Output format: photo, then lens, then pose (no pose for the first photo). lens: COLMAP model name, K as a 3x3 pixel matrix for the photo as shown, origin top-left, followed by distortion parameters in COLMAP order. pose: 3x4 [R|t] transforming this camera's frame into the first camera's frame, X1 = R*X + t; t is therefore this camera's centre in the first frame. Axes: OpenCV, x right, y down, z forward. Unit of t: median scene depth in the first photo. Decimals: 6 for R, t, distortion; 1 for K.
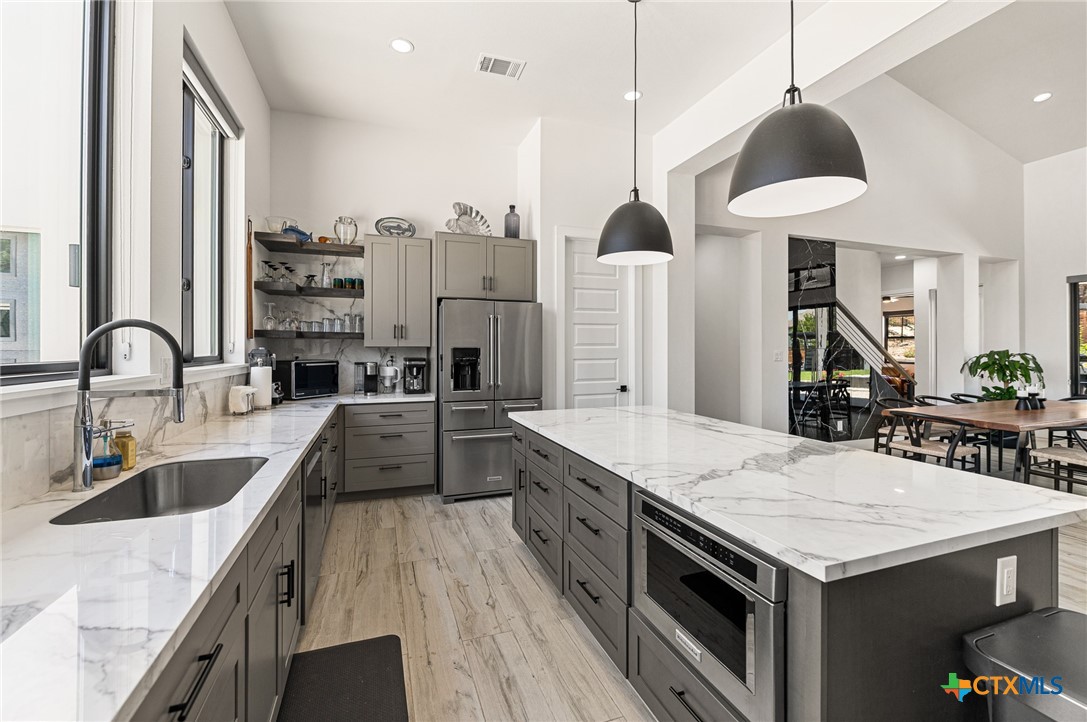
lens RADIAL K [[457.3, 0, 544.7], [0, 457.3, 350.8], [0, 0, 1]] dist [-0.002901, -0.001125]
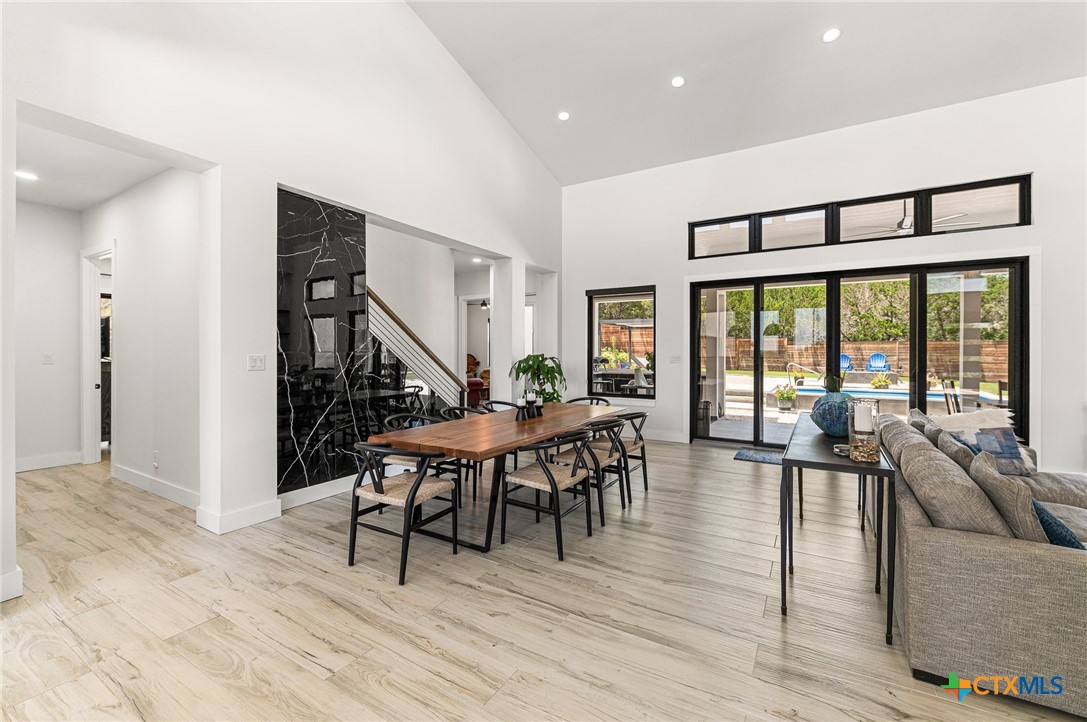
lens RADIAL K [[457.3, 0, 542.7], [0, 457.3, 356.1], [0, 0, 1]] dist [-0.002901, -0.001125]
pose [[0.772821, 0.000807, 0.634623, 0.427756], [-0.001743, 0.999998, 0.000851, 0.002181], [-0.634621, -0.001764, 0.772821, 0.231113]]
